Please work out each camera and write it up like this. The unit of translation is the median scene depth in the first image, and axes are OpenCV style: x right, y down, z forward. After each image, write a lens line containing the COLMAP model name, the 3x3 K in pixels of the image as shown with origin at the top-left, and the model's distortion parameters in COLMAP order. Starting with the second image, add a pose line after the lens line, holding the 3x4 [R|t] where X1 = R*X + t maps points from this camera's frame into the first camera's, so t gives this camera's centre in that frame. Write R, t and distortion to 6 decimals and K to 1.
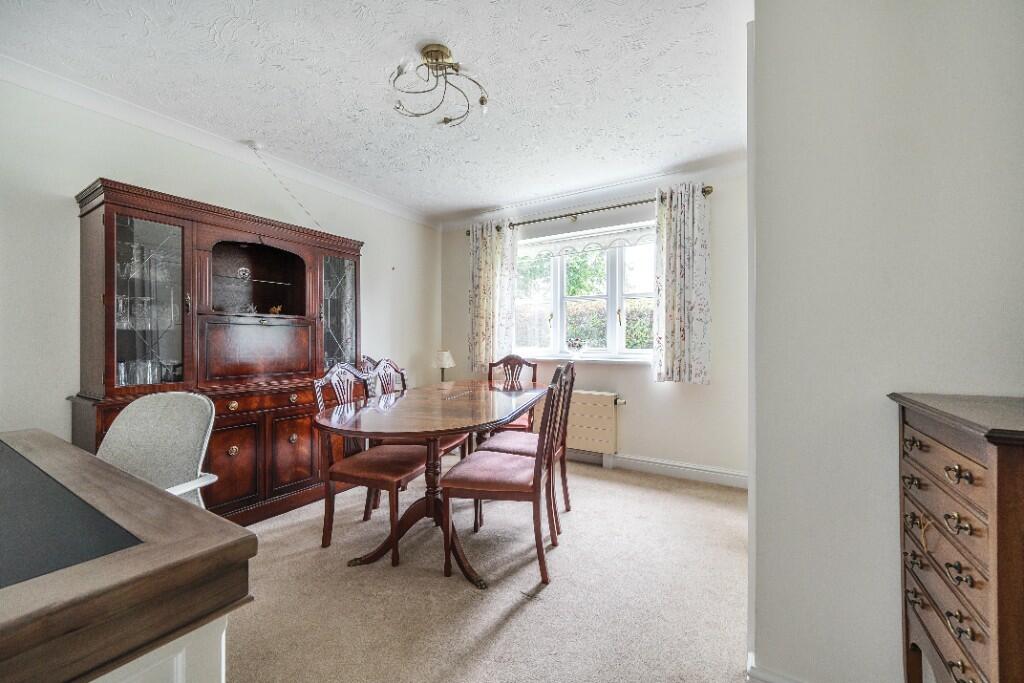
lens RADIAL K [[407.1, 0, 507.3], [0, 407.1, 343.3], [0, 0, 1]] dist [-0.000028, 0.000007]
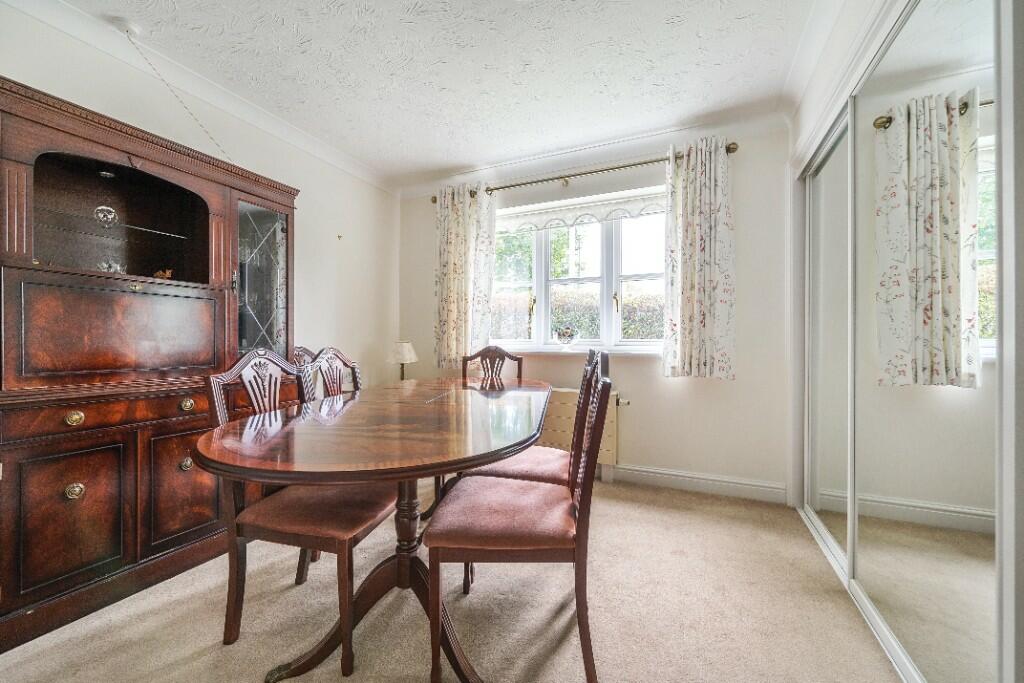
lens RADIAL K [[407.1, 0, 507.3], [0, 407.1, 343.3], [0, 0, 1]] dist [-0.000028, 0.000007]
pose [[0.992077, 0.002890, 0.125594, -0.076486], [-0.002903, 0.999996, -0.000083, 0.029304], [-0.125594, -0.000282, 0.992082, 0.239694]]
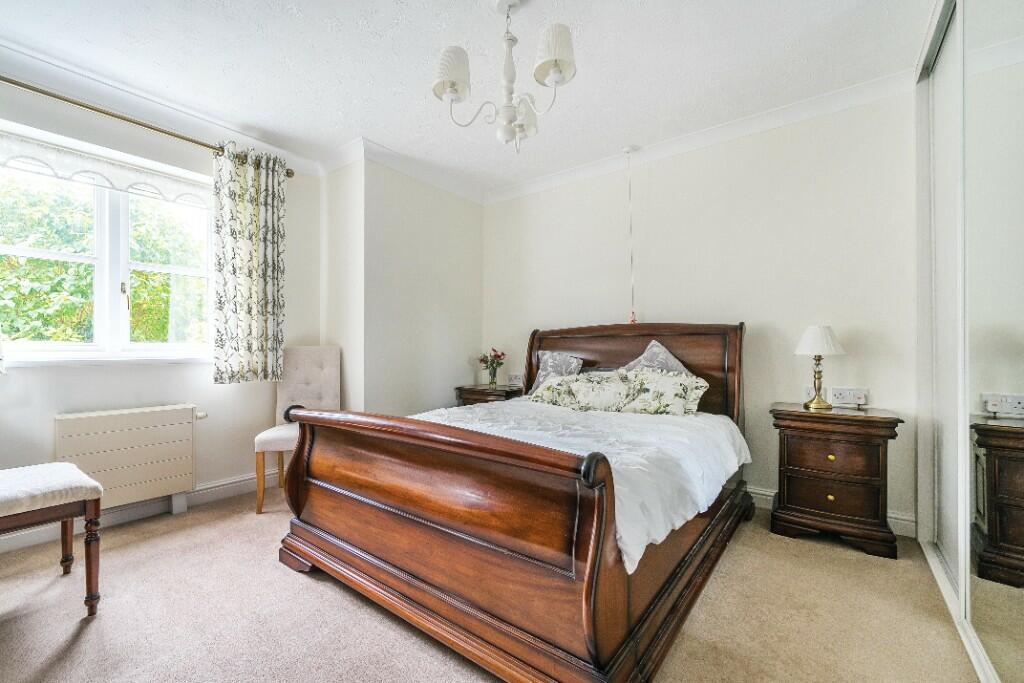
lens RADIAL K [[407.1, 0, 507.3], [0, 407.1, 343.3], [0, 0, 1]] dist [-0.000028, 0.000007]
pose [[0.110359, 0.001138, 0.993891, -0.406136], [0.001084, 0.999999, -0.001266, 0.021435], [-0.993891, 0.001217, 0.110358, 0.403128]]
